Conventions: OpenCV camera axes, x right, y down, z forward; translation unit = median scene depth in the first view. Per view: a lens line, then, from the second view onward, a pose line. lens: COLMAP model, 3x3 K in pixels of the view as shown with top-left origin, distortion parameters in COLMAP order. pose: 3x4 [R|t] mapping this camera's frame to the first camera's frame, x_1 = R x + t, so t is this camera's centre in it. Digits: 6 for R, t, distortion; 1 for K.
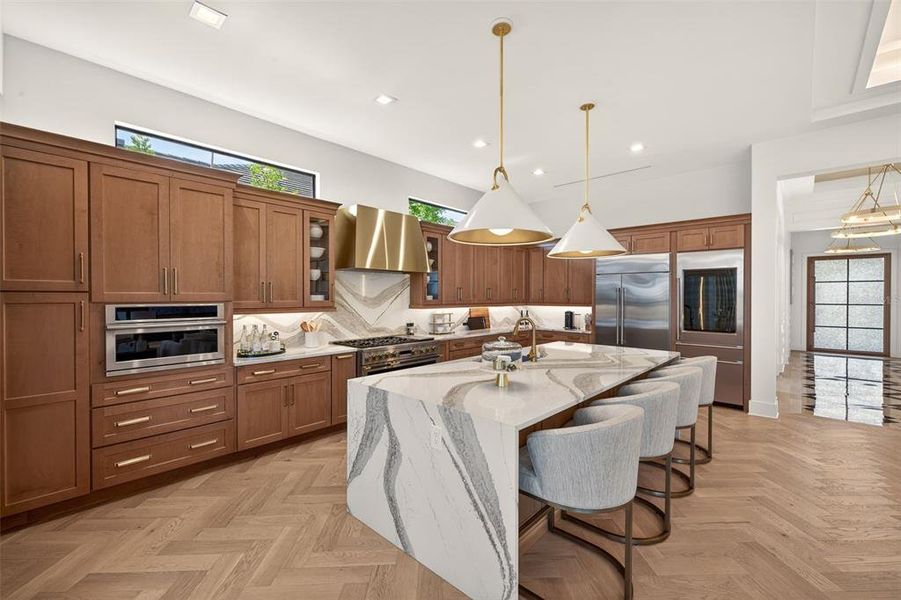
lens RADIAL K [[377.4, 0, 450.5], [0, 377.4, 300.0], [0, 0, 1]] dist [-0.000307, 0.000028]
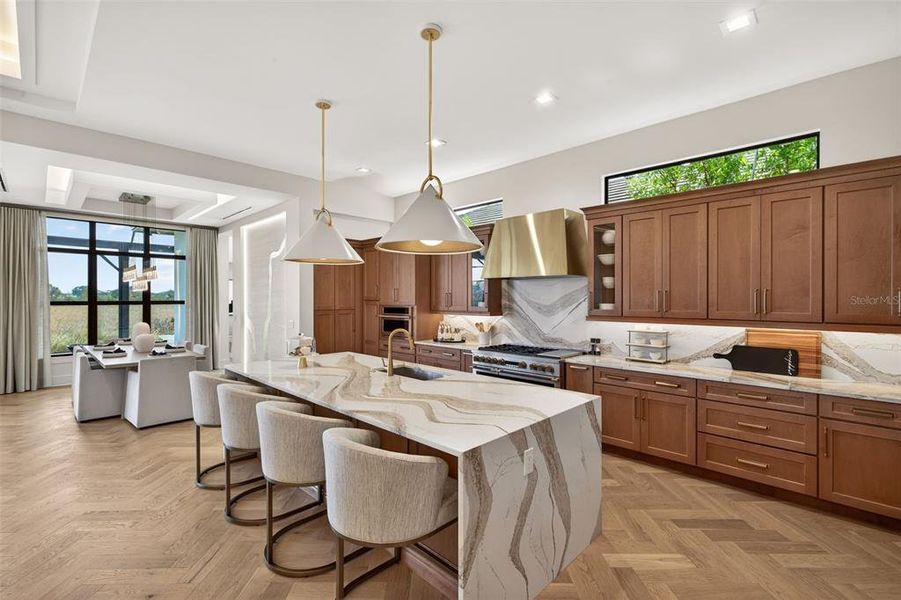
lens RADIAL K [[394.9, 0, 452.8], [0, 394.9, 298.2], [0, 0, 1]] dist [-0.001952, -0.000282]
pose [[-0.010959, 0.008221, -0.999906, 0.739480], [-0.013597, 0.999873, 0.008370, -0.027817], [0.999847, 0.013688, -0.010846, 0.708057]]
